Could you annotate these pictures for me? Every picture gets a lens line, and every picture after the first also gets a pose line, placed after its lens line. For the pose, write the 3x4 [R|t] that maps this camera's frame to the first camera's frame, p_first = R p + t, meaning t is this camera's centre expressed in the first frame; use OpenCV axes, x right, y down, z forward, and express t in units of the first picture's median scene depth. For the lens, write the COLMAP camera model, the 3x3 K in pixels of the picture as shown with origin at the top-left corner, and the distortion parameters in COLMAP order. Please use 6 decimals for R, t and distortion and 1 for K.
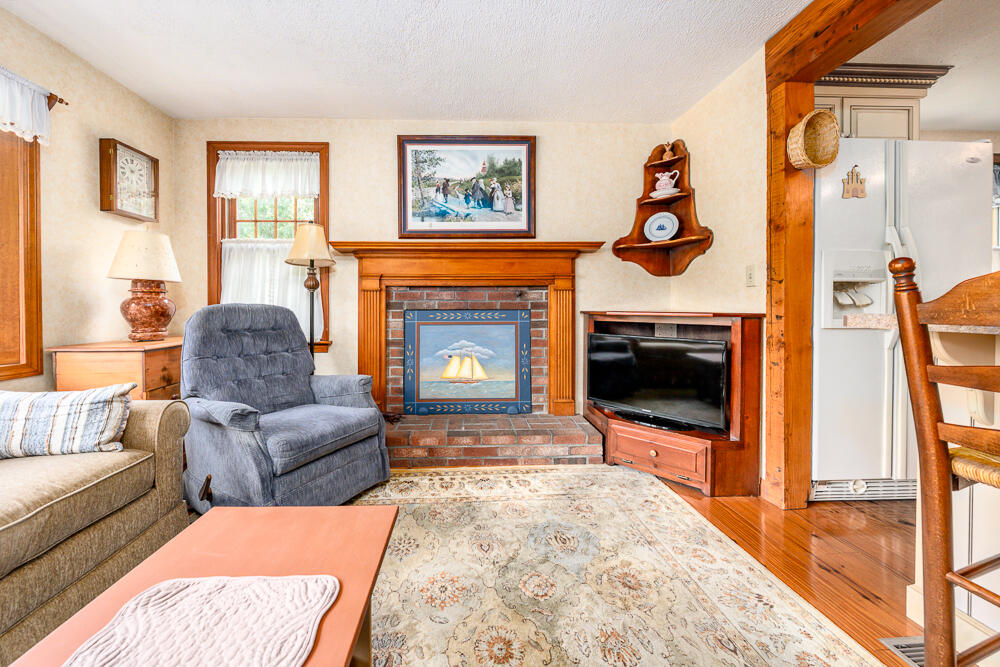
lens RADIAL K [[360.0, 0, 483.6], [0, 360.0, 308.0], [0, 0, 1]] dist [-0.003718, 0.000959]
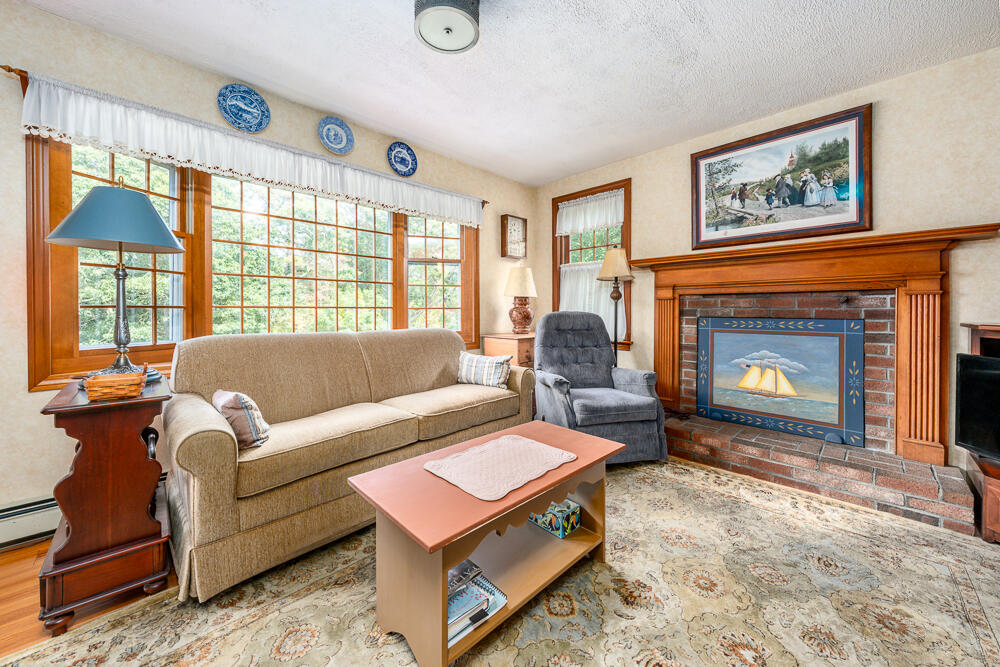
lens RADIAL K [[399.8, 0, 496.3], [0, 399.8, 310.4], [0, 0, 1]] dist [-0.003312, -0.000853]
pose [[0.666490, 0.005494, -0.745493, 0.282504], [-0.005357, 0.999982, 0.002581, -0.015229], [0.745494, 0.002274, 0.666508, -0.241459]]
